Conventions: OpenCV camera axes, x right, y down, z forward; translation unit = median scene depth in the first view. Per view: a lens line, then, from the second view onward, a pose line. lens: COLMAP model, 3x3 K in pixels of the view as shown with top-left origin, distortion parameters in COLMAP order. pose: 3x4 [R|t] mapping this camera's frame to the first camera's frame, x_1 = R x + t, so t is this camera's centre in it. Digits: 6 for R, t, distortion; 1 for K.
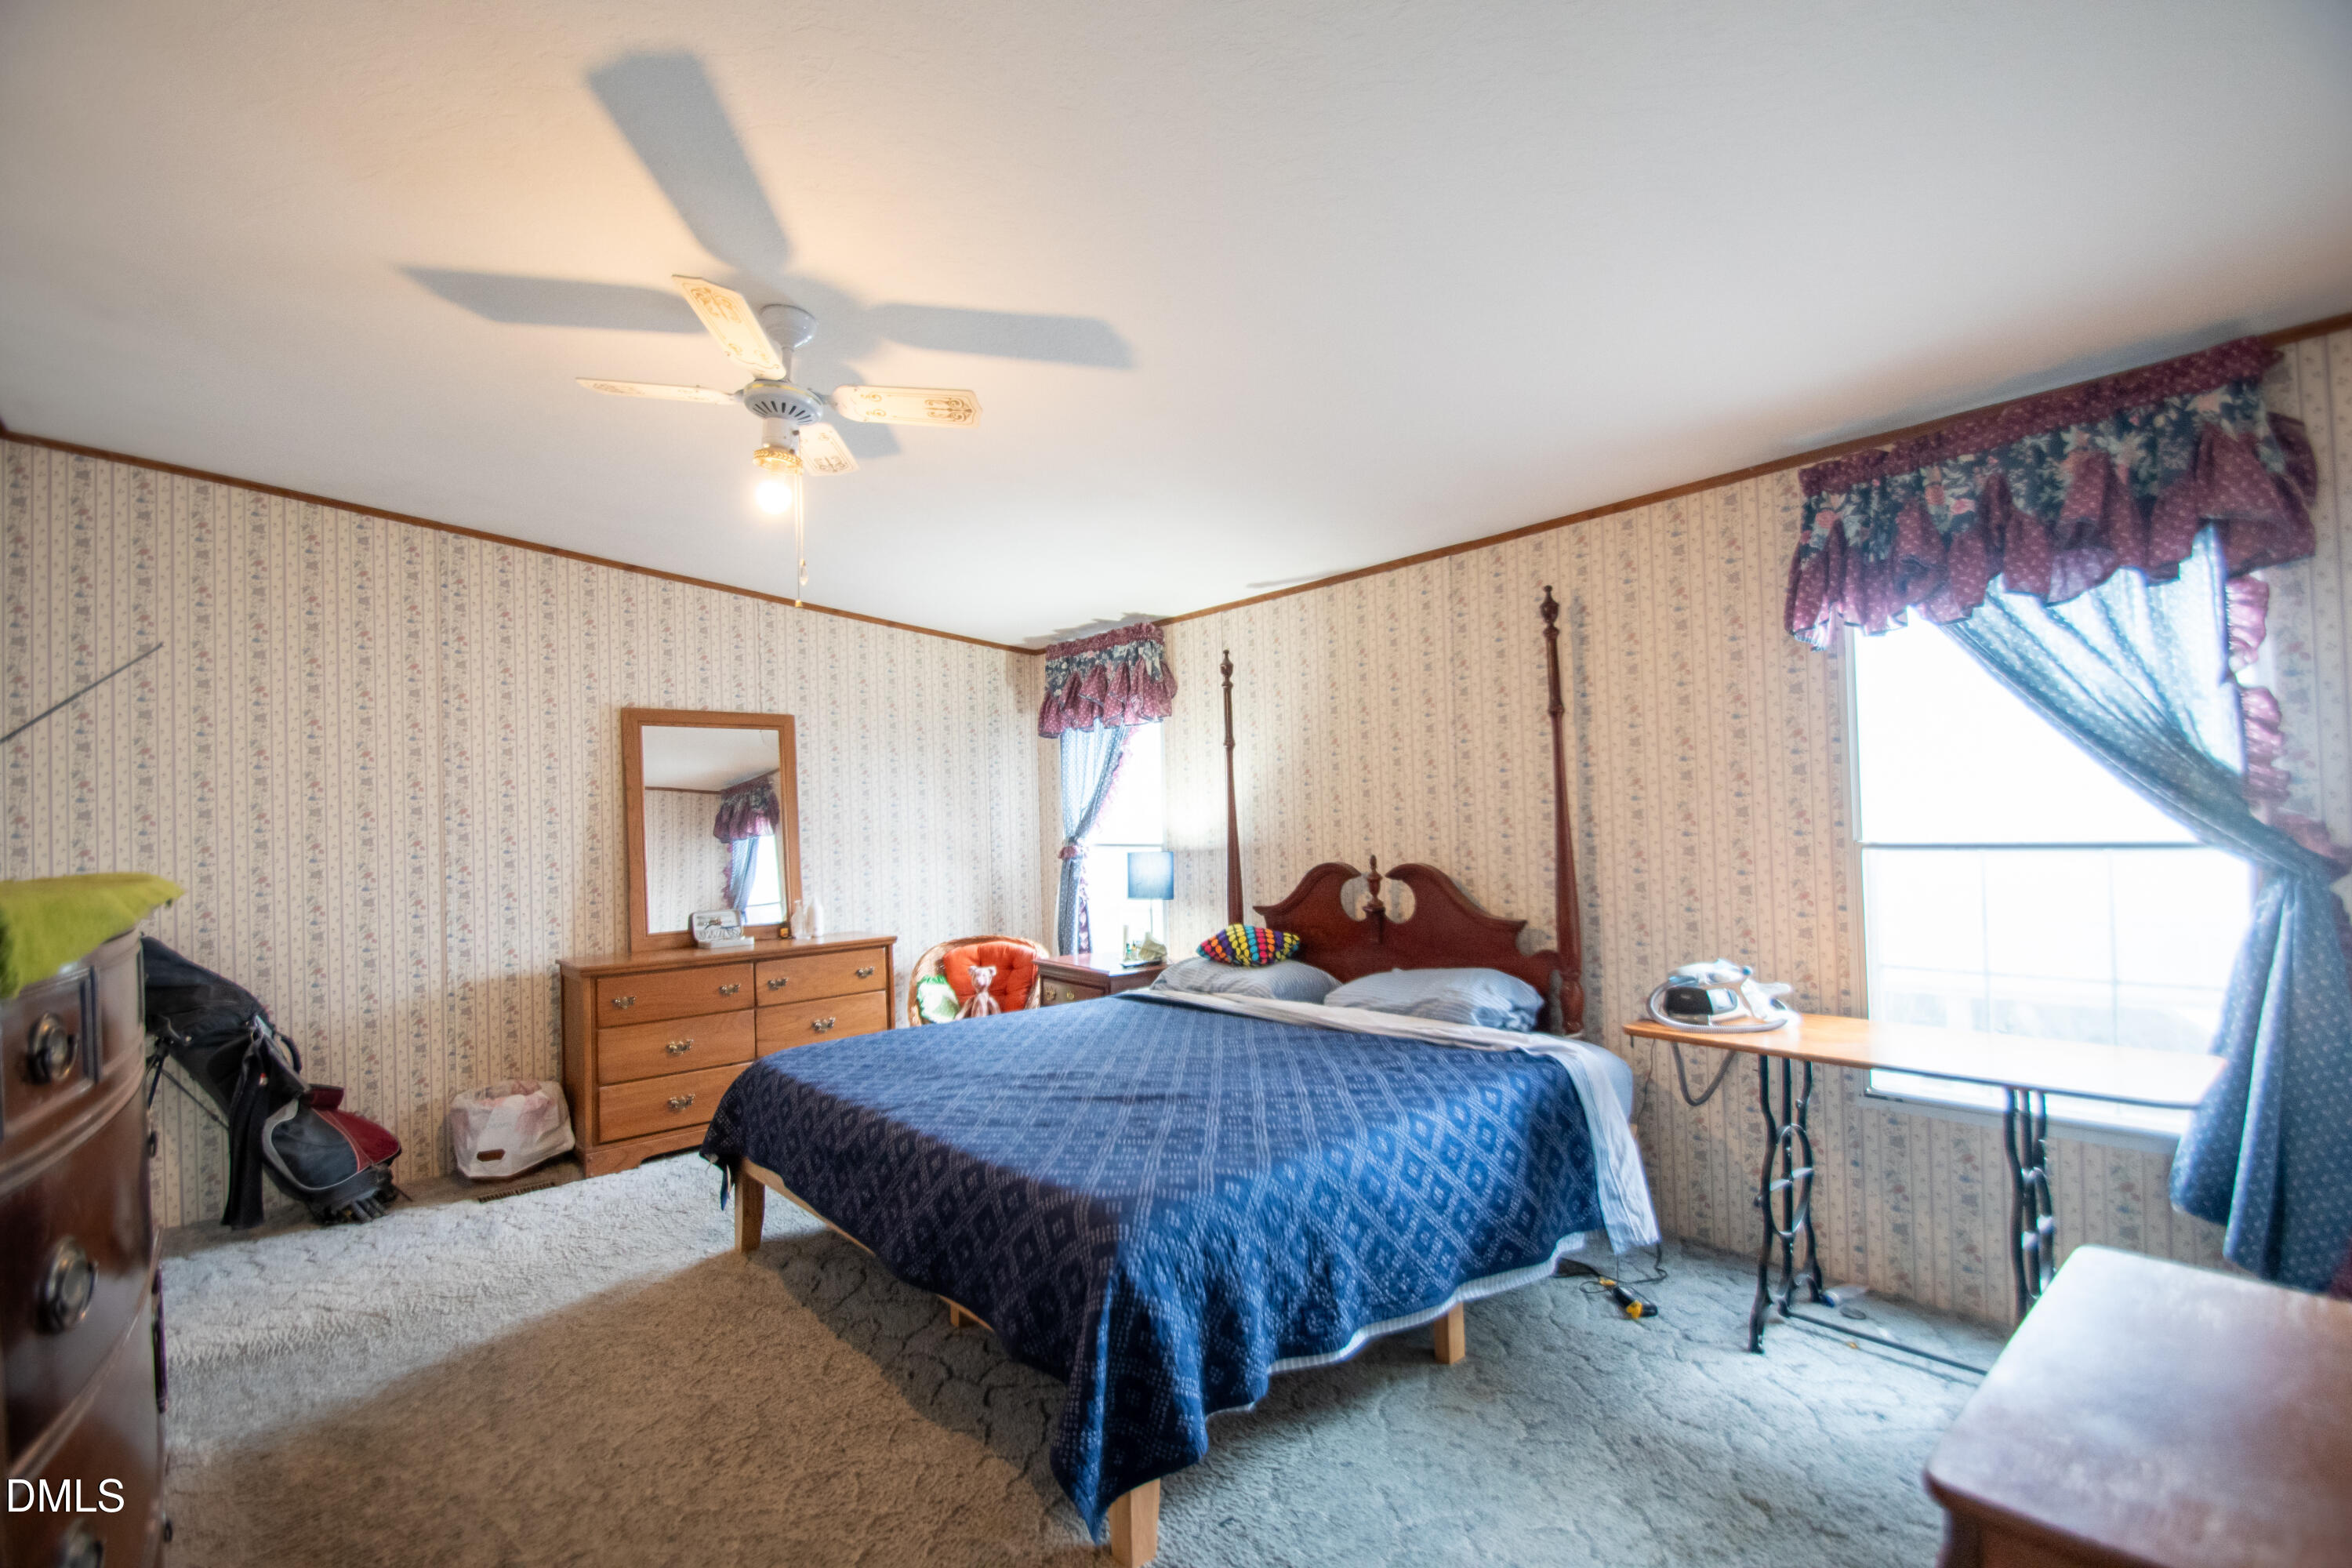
lens RADIAL K [[1034.9, 0, 1167.8], [0, 1034.9, 806.9], [0, 0, 1]] dist [0.015316, -0.017185]
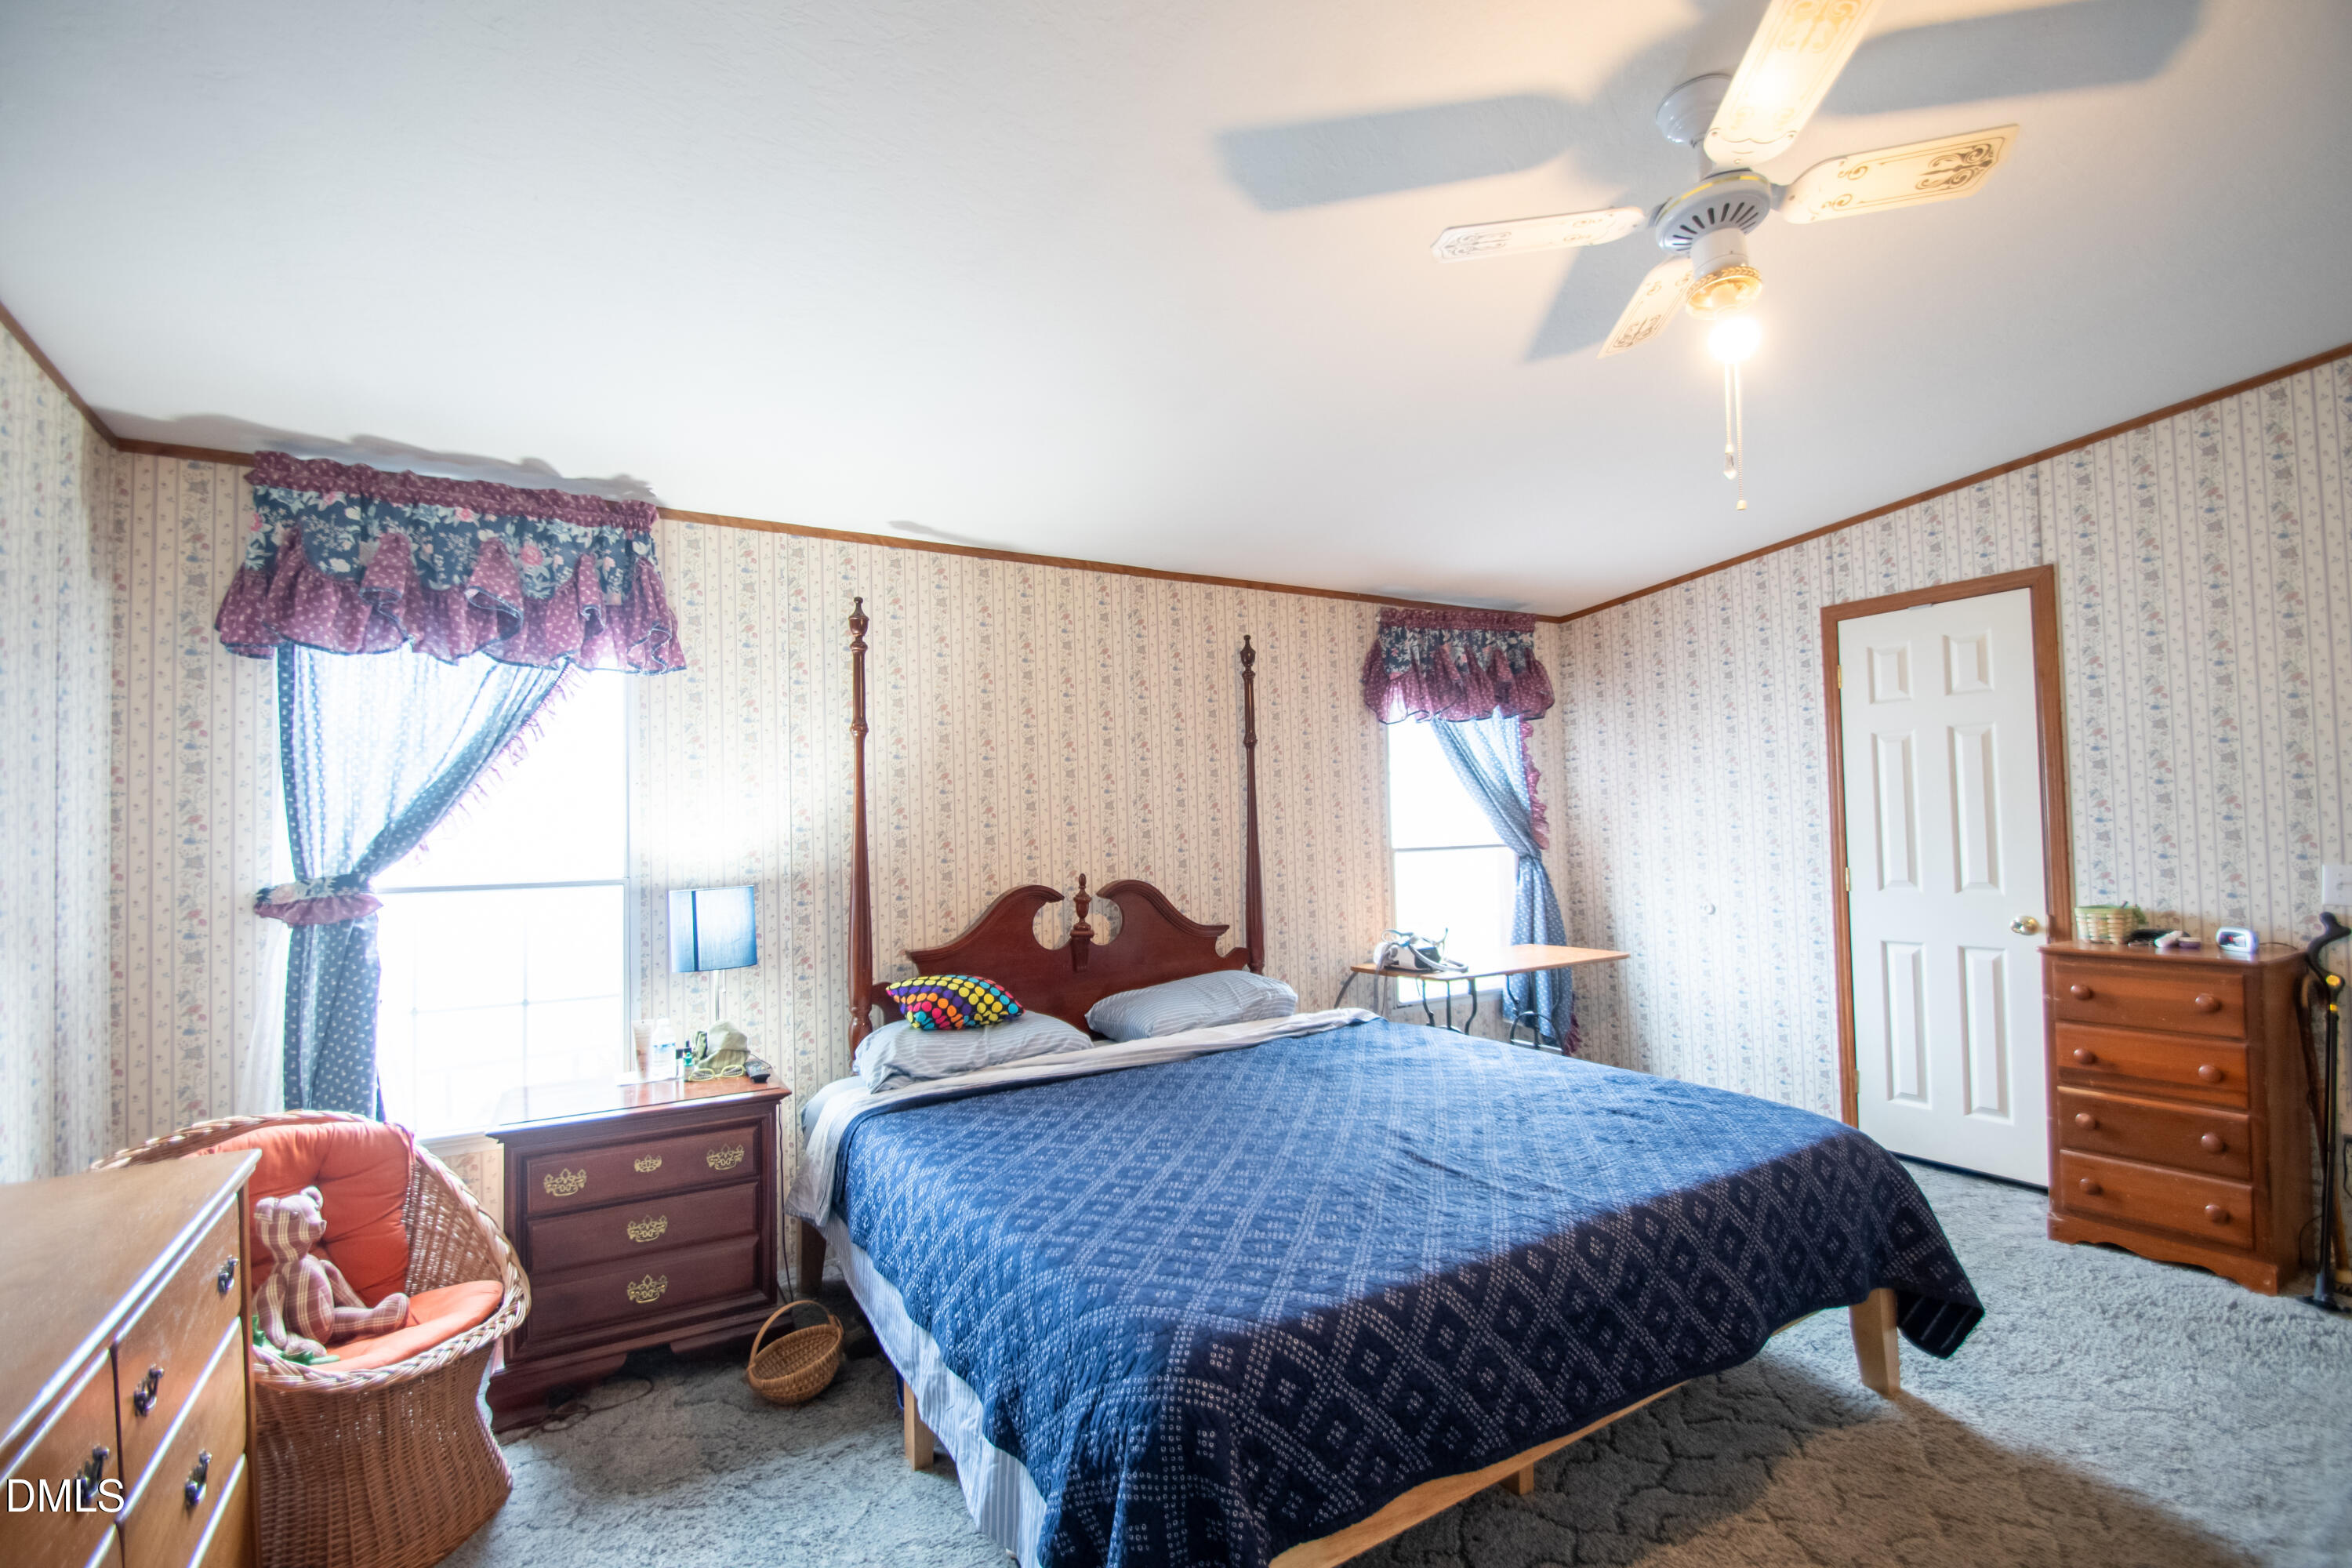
lens RADIAL K [[1034.9, 0, 1167.8], [0, 1034.9, 806.9], [0, 0, 1]] dist [0.015316, -0.017185]
pose [[0.172194, 0.047711, 0.983907, -0.576468], [0.008004, 0.998726, -0.049830, 0.028375], [-0.985031, 0.016455, 0.171592, 0.644170]]
